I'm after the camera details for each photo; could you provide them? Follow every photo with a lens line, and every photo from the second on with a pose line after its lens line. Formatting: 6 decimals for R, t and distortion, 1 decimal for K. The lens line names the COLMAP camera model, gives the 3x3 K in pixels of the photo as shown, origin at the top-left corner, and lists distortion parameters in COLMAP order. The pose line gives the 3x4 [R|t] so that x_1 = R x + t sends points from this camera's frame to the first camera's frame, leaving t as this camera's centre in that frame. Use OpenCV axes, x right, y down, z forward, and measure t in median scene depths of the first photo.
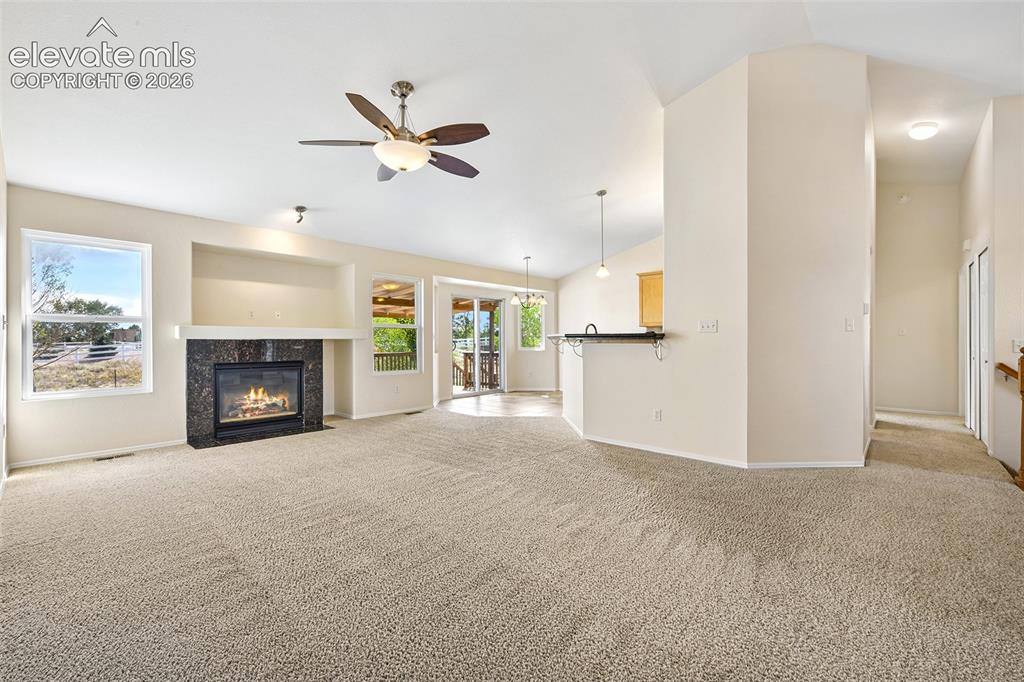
lens RADIAL K [[428.1, 0, 509.6], [0, 428.1, 344.3], [0, 0, 1]] dist [-0.002164, -0.002581]
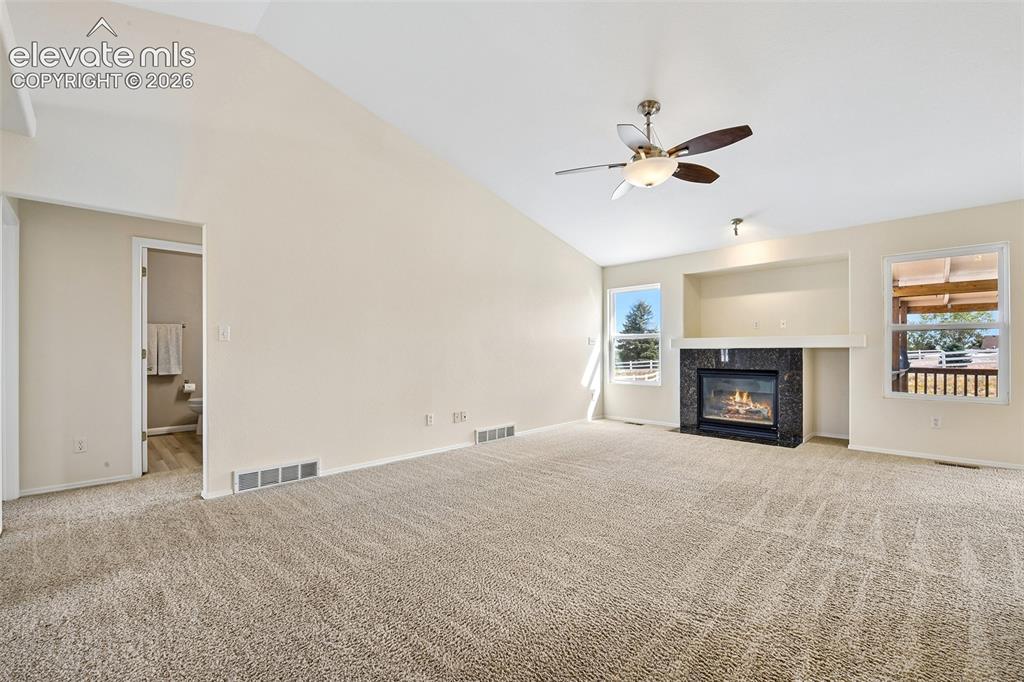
lens RADIAL K [[428.1, 0, 507.1], [0, 428.1, 354.3], [0, 0, 1]] dist [-0.002164, -0.002581]
pose [[-0.046433, 0.010191, -0.998869, 0.497936], [-0.004660, 0.999935, 0.010419, -0.005197], [0.998911, 0.005138, -0.046383, 0.439498]]
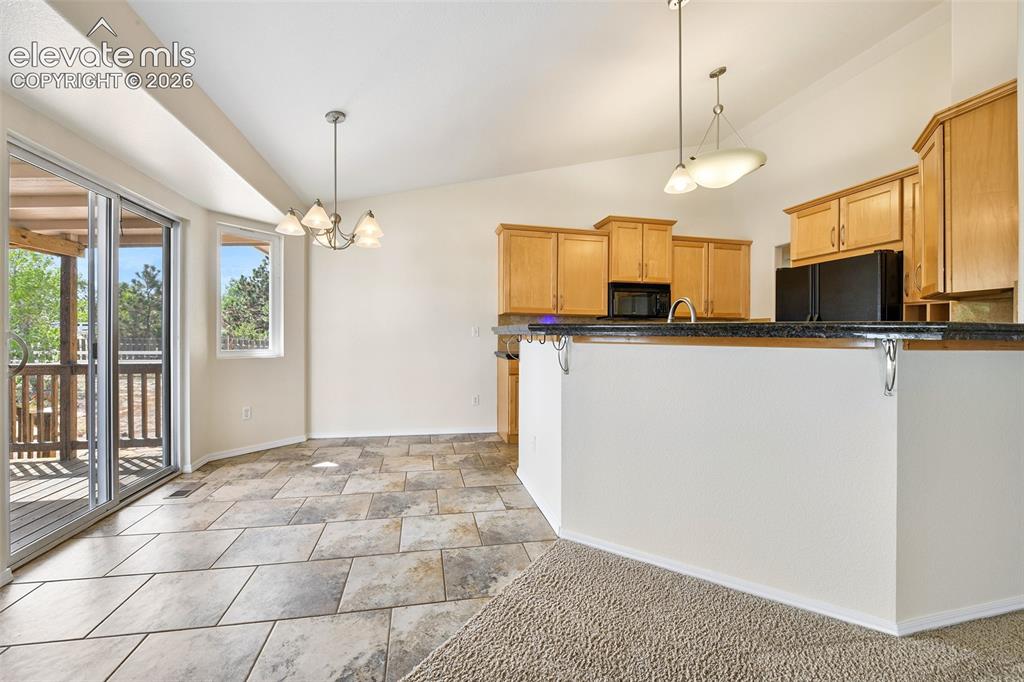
lens RADIAL K [[417.2, 0, 507.8], [0, 417.2, 335.7], [0, 0, 1]] dist [-0.003628, -0.001194]
pose [[0.579932, 0.007923, 0.814626, -0.240826], [-0.004783, 0.999969, -0.006321, -0.009134], [-0.814651, -0.000231, 0.579952, 0.952047]]
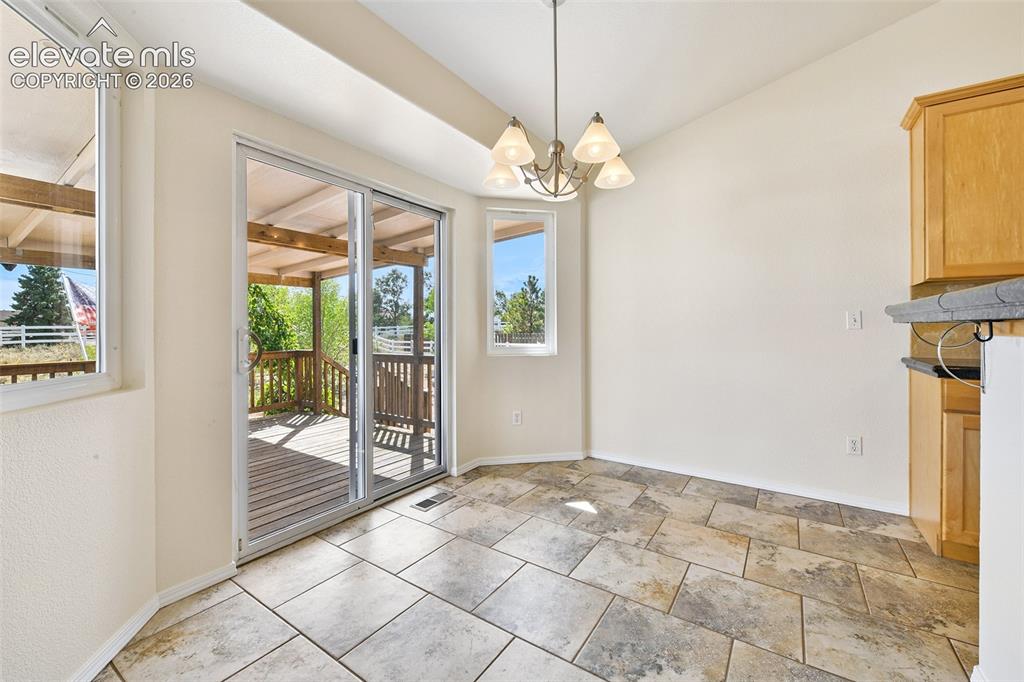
lens RADIAL K [[417.2, 0, 507.6], [0, 417.2, 333.3], [0, 0, 1]] dist [-0.003628, -0.001194]
pose [[0.988711, -0.001675, 0.149826, -0.028083], [0.001255, 0.999995, 0.002897, -0.009441], [-0.149831, -0.002676, 0.988708, 1.105187]]
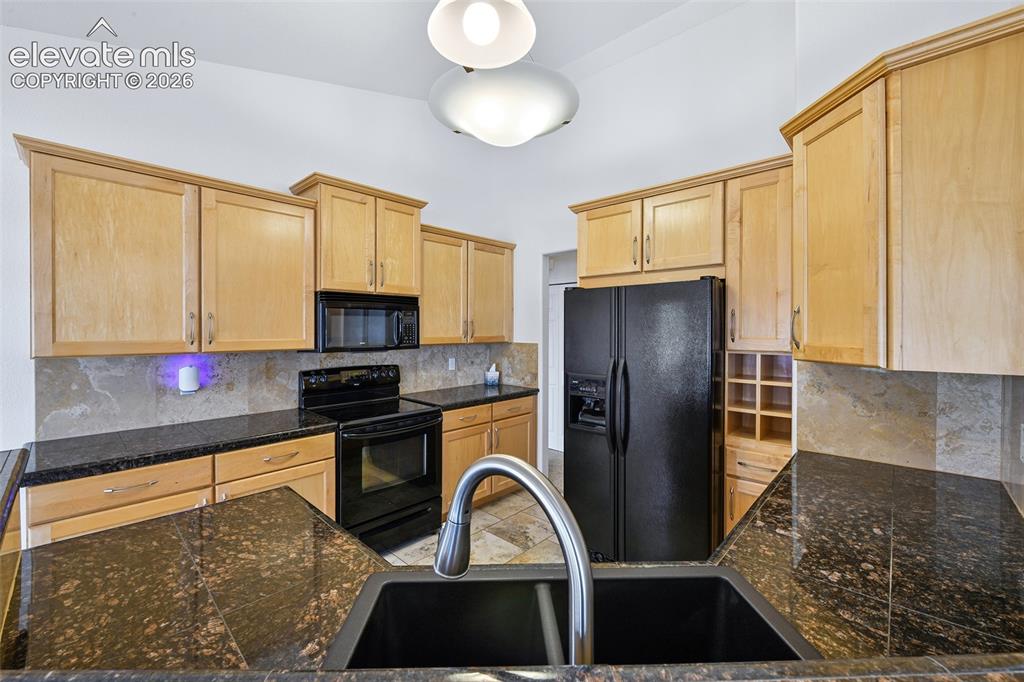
lens RADIAL K [[417.2, 0, 512.6], [0, 417.2, 327.8], [0, 0, 1]] dist [-0.003628, -0.001194]
pose [[0.006178, 0.004661, 0.999970, 0.103473], [0.008346, 0.999954, -0.004712, -0.080413], [-0.999946, 0.008374, 0.006138, 1.051742]]
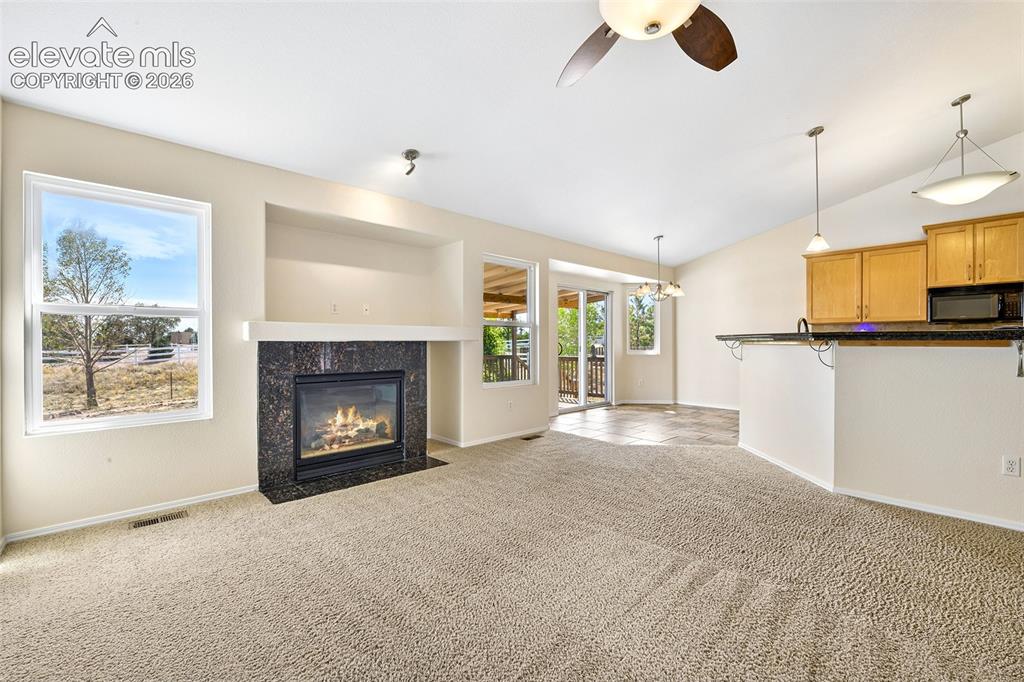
lens RADIAL K [[428.1, 0, 508.3], [0, 428.1, 345.6], [0, 0, 1]] dist [-0.002164, -0.002581]
pose [[0.996792, -0.001037, -0.080033, -0.243642], [0.000967, 0.999999, -0.000911, -0.003282], [0.080034, 0.000830, 0.996792, 0.279364]]
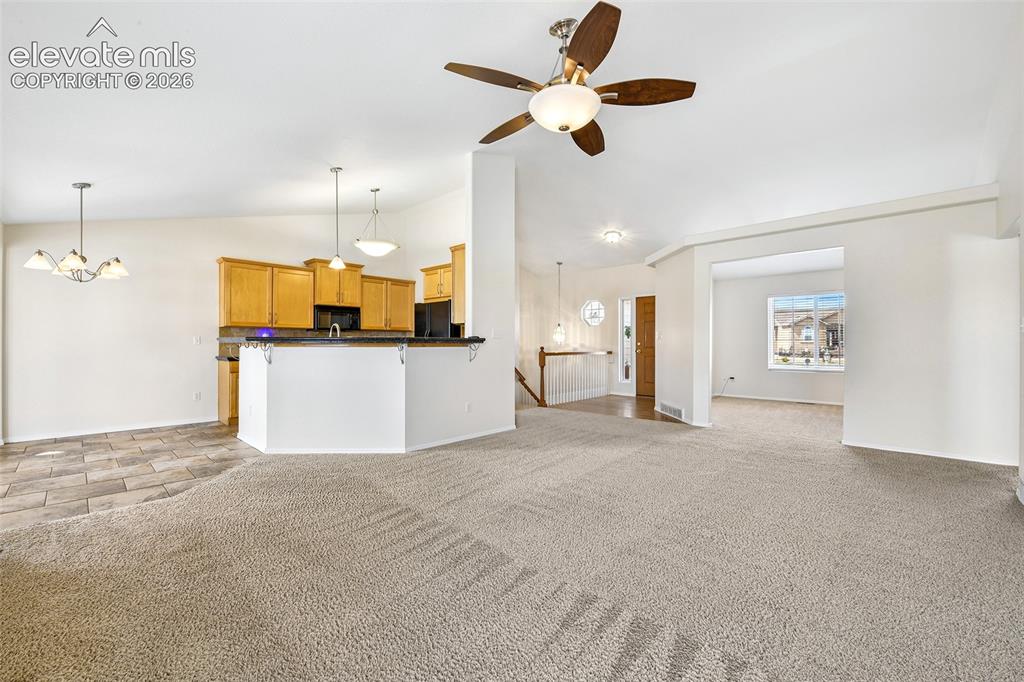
lens RADIAL K [[428.1, 0, 510.4], [0, 428.1, 335.2], [0, 0, 1]] dist [-0.002164, -0.002581]
pose [[0.024563, 0.020973, 0.999478, -0.654976], [0.007617, 0.999747, -0.021166, -0.007097], [-0.999669, 0.008133, 0.024397, 0.676025]]
